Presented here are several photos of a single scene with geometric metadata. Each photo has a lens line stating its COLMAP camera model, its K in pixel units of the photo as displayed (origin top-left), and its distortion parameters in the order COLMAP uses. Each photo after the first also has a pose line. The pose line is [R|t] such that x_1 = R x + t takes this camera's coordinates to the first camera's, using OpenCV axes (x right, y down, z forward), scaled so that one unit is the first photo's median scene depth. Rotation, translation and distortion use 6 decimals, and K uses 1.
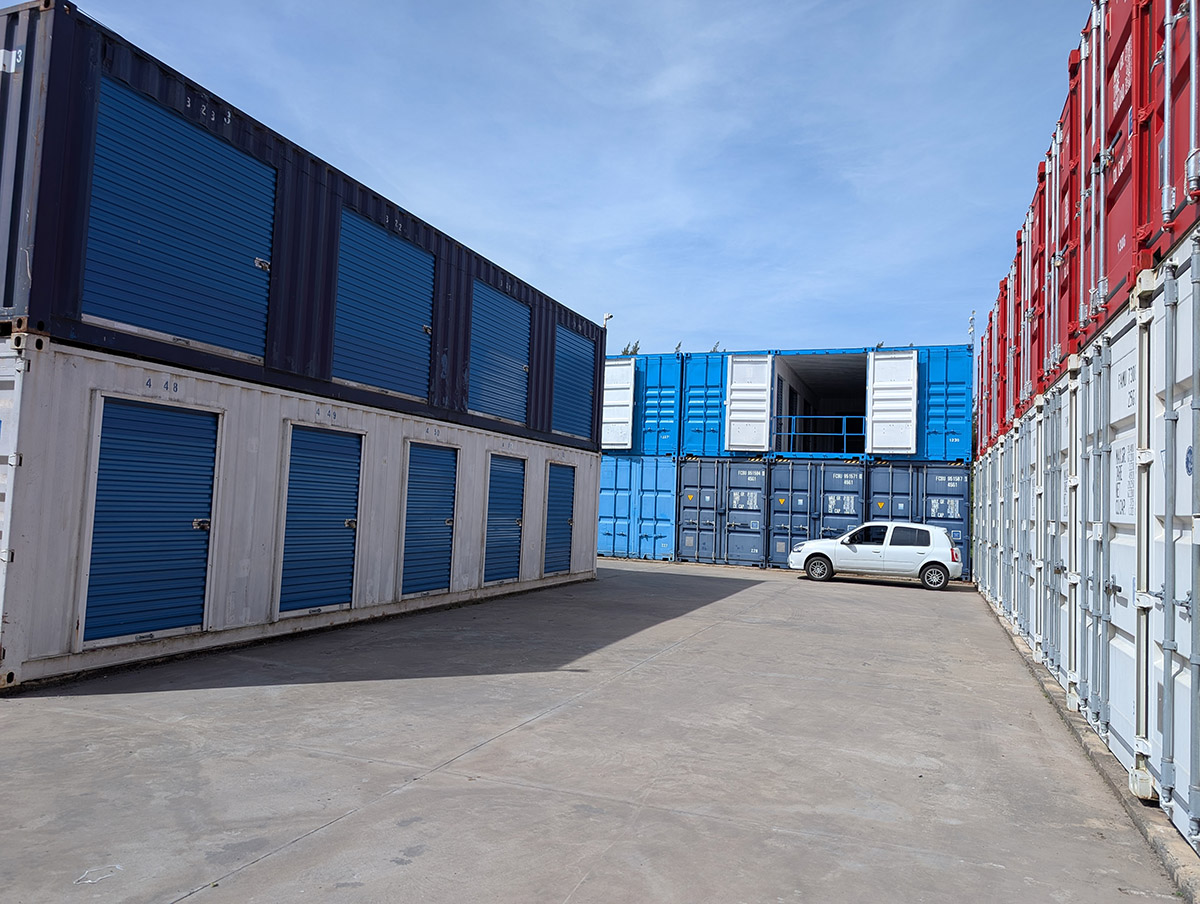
lens RADIAL K [[849.3, 0, 597.1], [0, 849.3, 454.3], [0, 0, 1]] dist [0.007997, 0.001256]
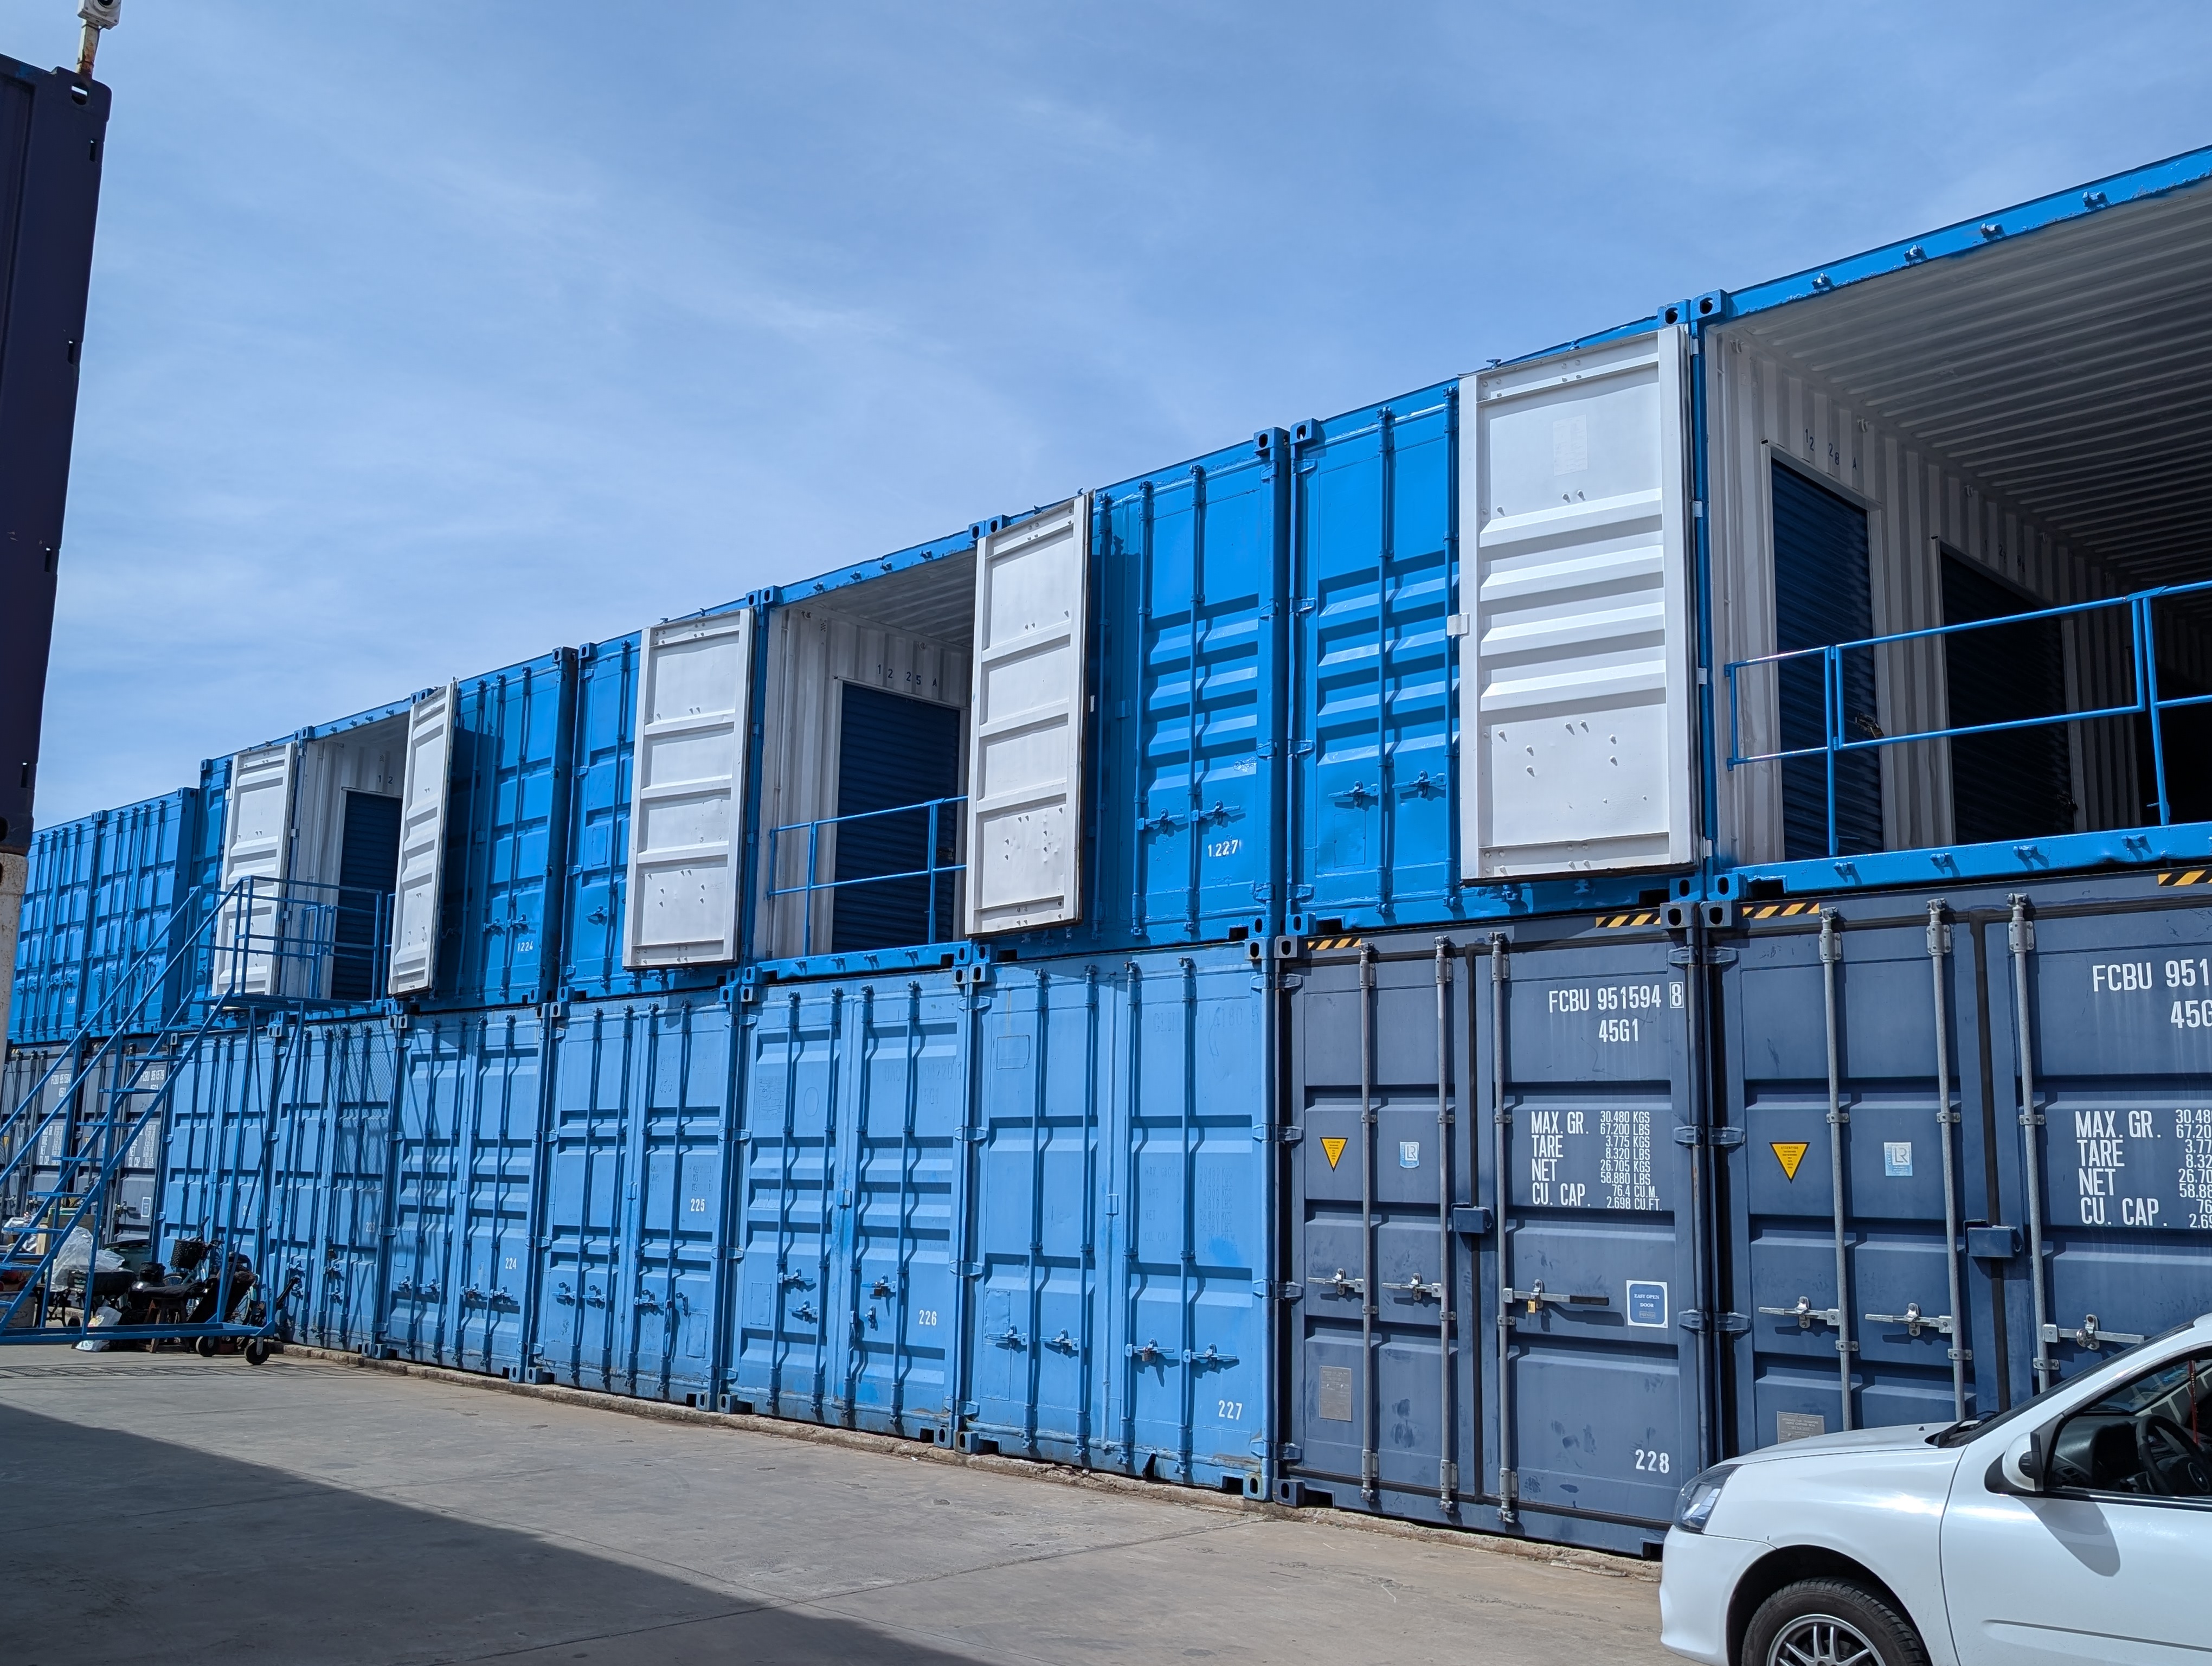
lens RADIAL K [[2056.4, 0, 1111.0], [0, 2056.4, 821.6], [0, 0, 1]] dist [0.009418, 0.000000]
pose [[0.918820, -0.092738, -0.383627, 0.247260], [0.046433, 0.990652, -0.128268, 0.034885], [0.391937, 0.100043, 0.914537, 0.558840]]
